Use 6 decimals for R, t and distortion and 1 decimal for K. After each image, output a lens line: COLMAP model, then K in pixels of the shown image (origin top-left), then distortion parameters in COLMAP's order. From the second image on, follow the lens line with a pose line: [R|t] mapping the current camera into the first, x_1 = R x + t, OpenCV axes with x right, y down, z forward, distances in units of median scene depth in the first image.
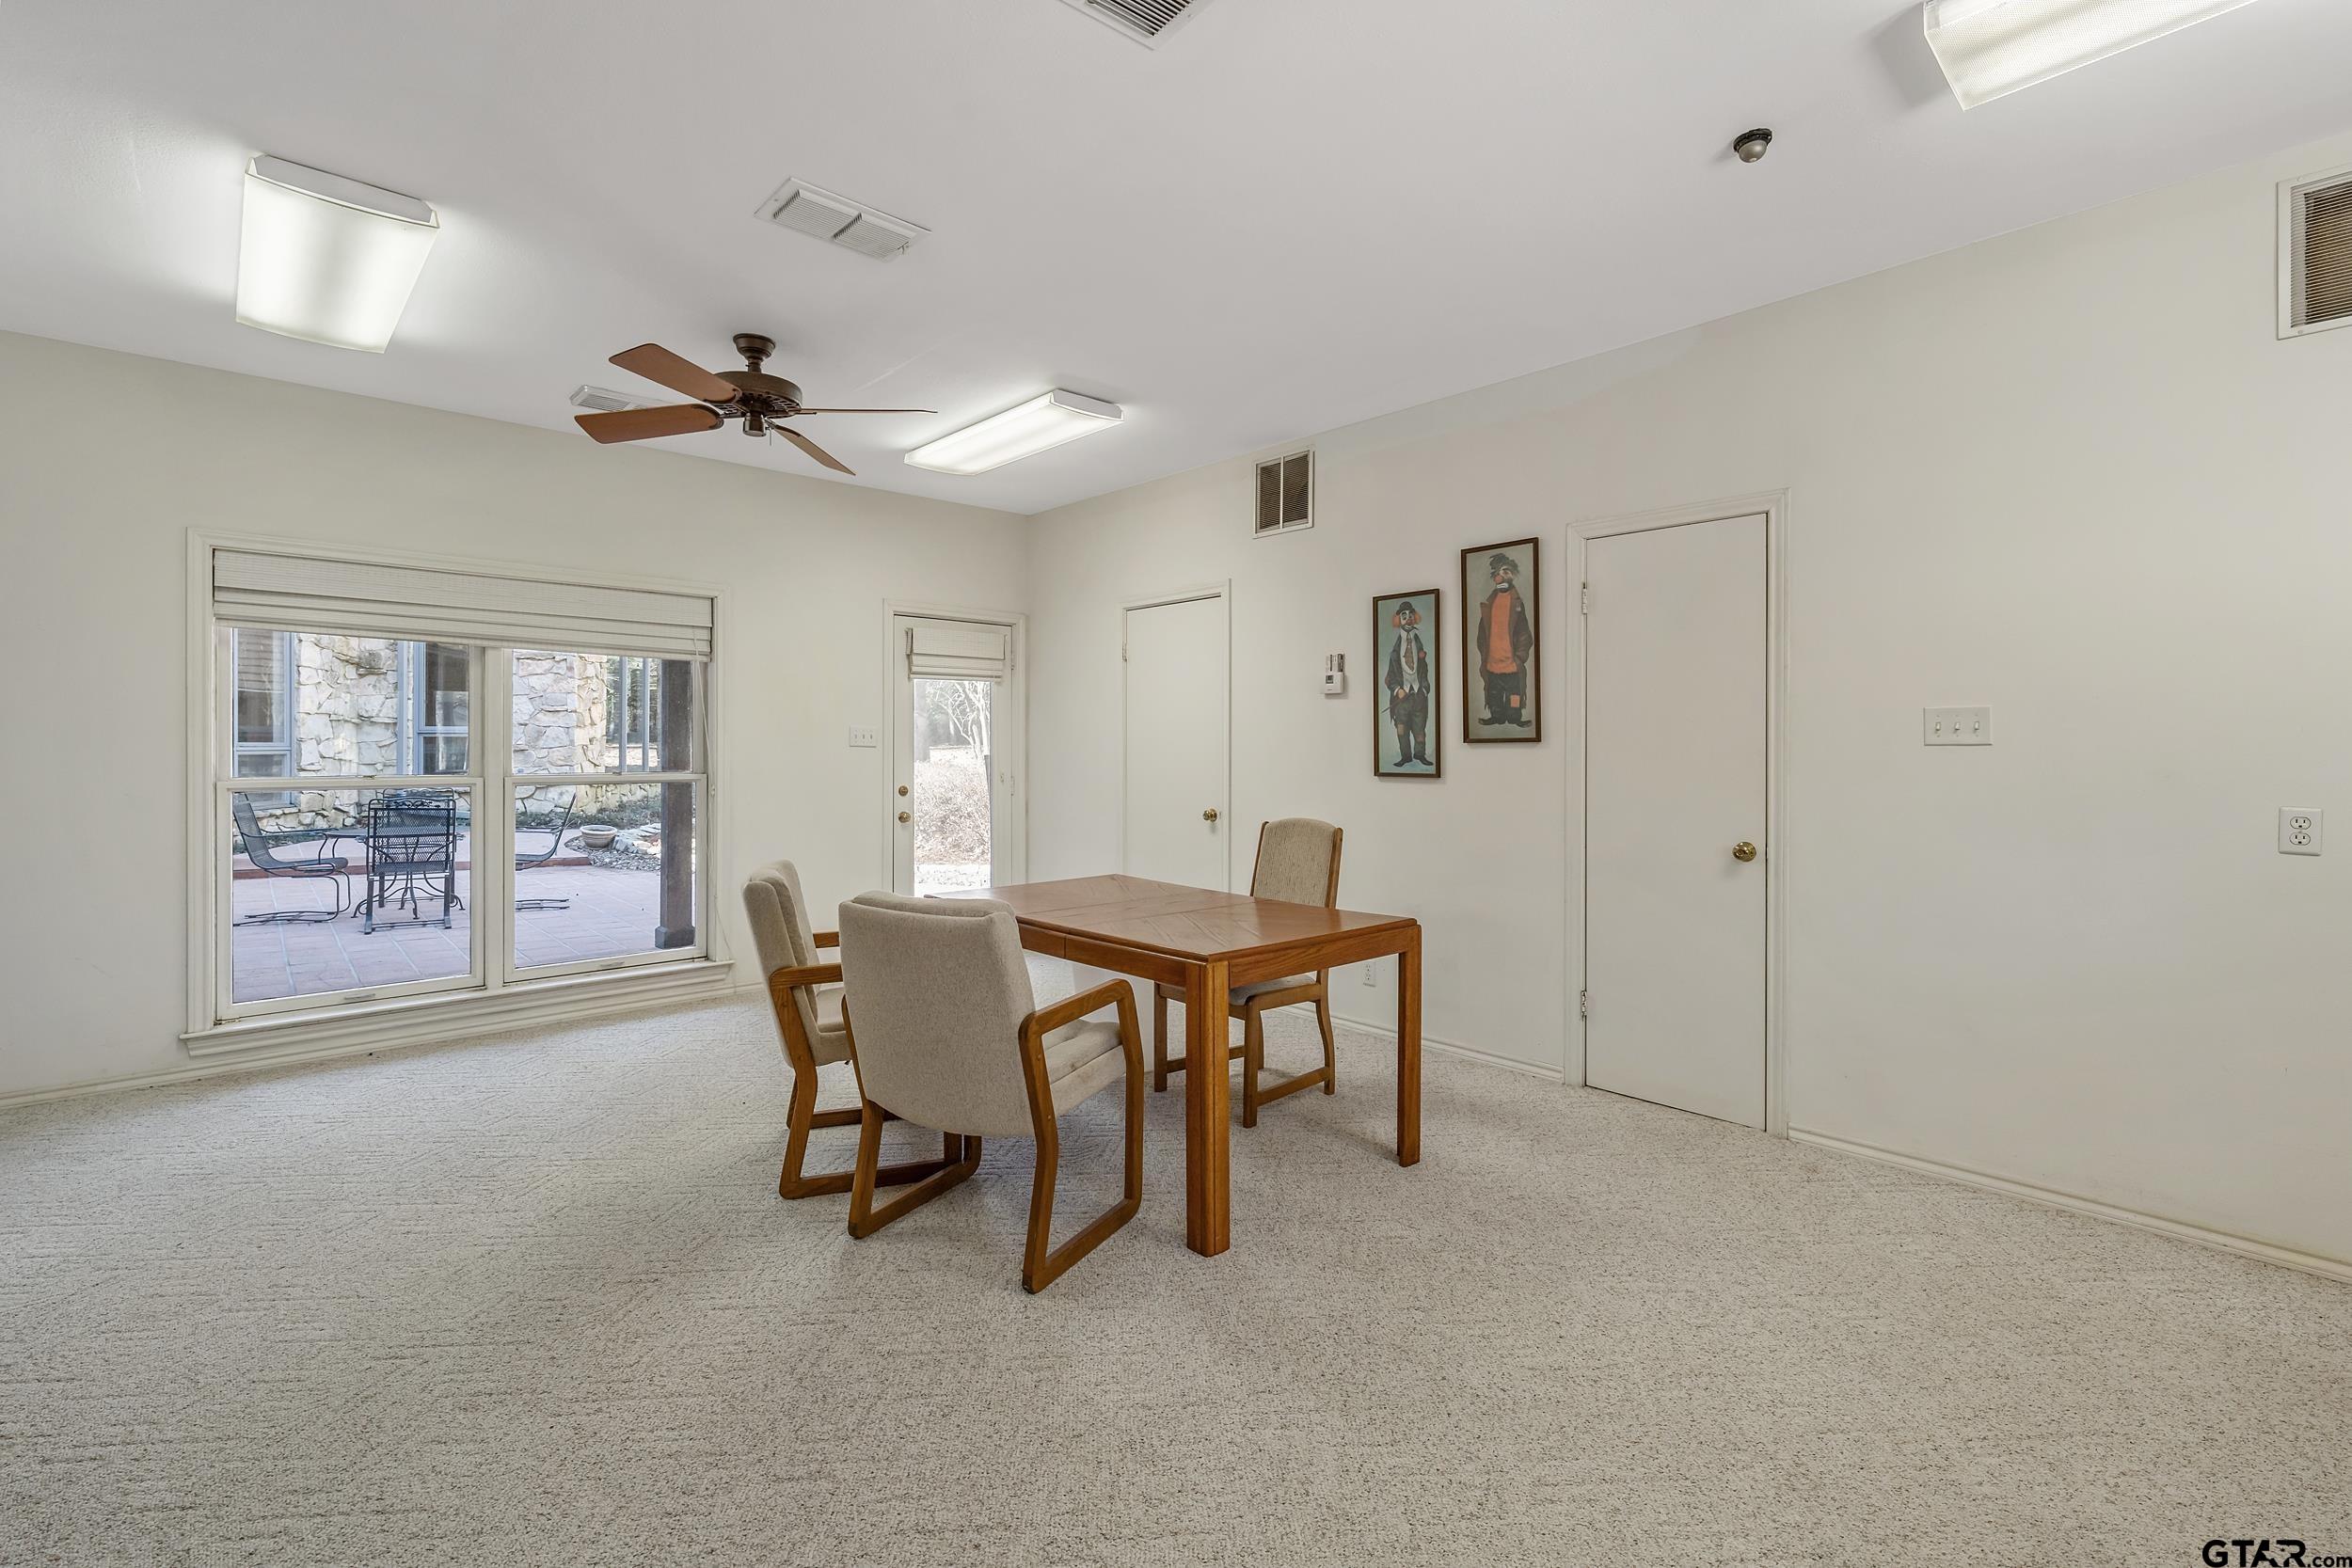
lens RADIAL K [[1040.2, 0, 1197.6], [0, 1040.2, 745.2], [0, 0, 1]] dist [0.001765, 0.000081]
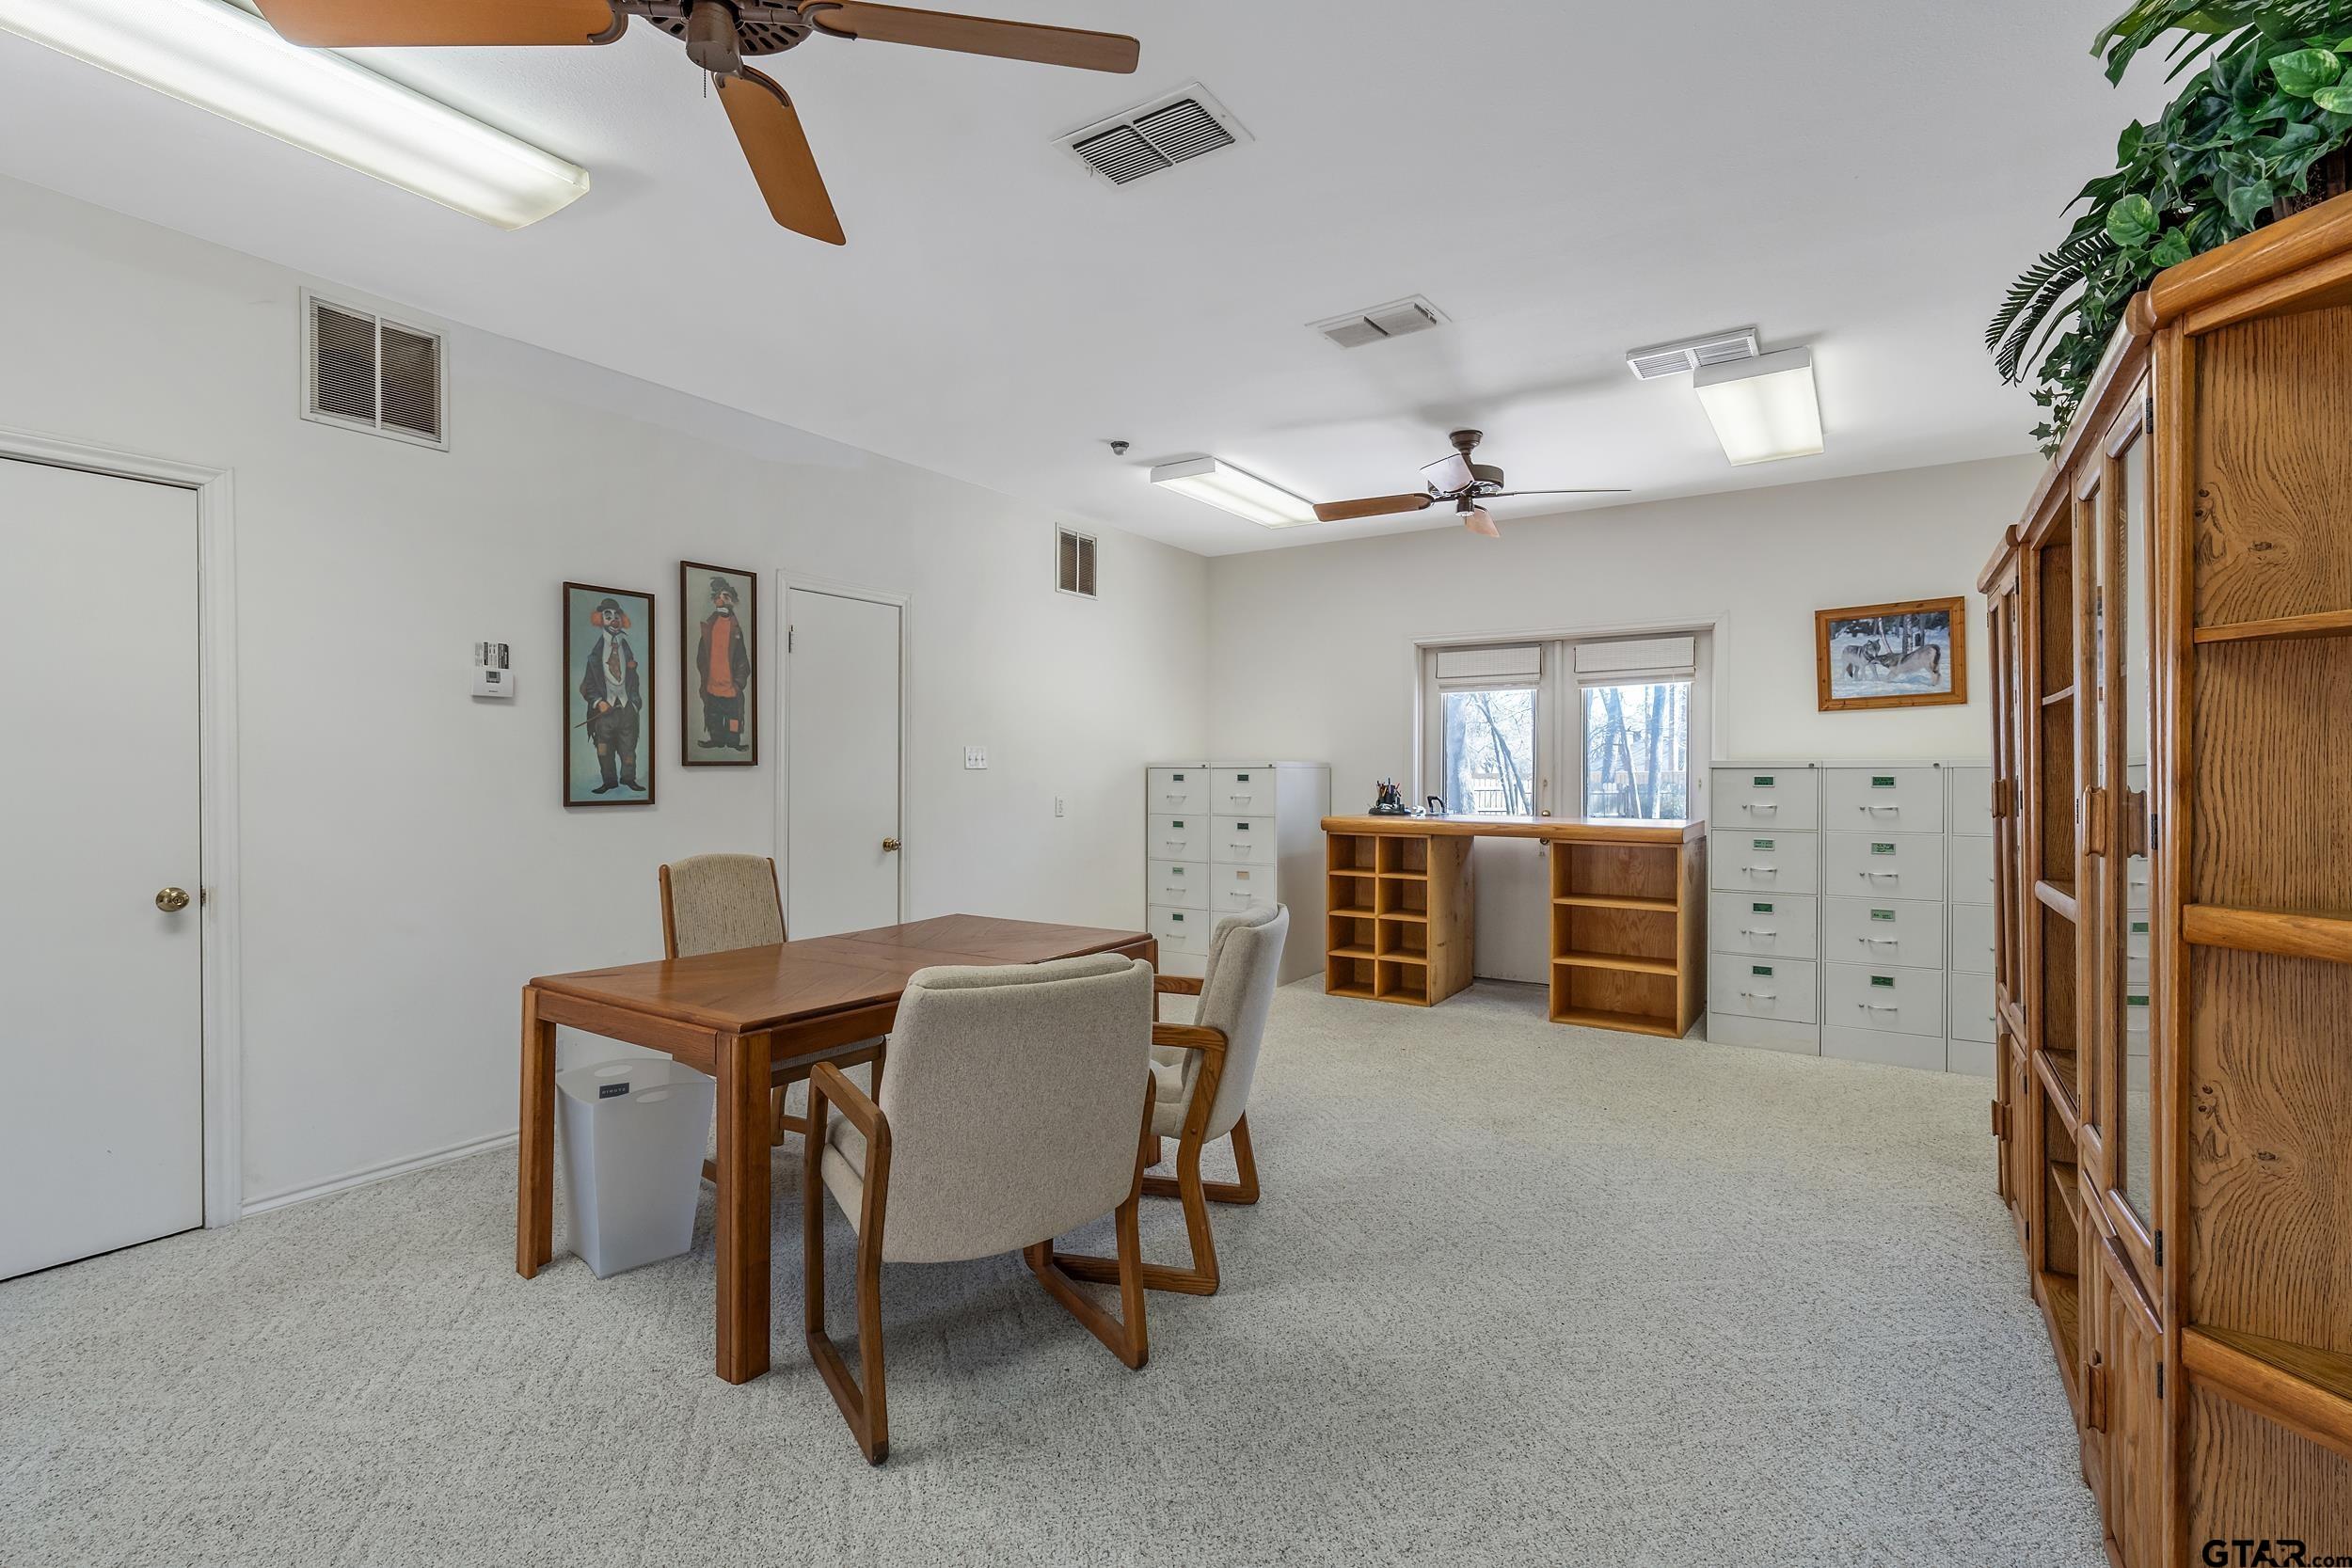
lens RADIAL K [[1040.2, 0, 1178.5], [0, 1040.2, 775.3], [0, 0, 1]] dist [0.001765, 0.000081]
pose [[-0.232714, -0.004719, 0.972534, -0.746615], [-0.001085, 0.999989, 0.004593, 0.001468], [-0.972544, 0.000014, -0.232717, 0.760644]]
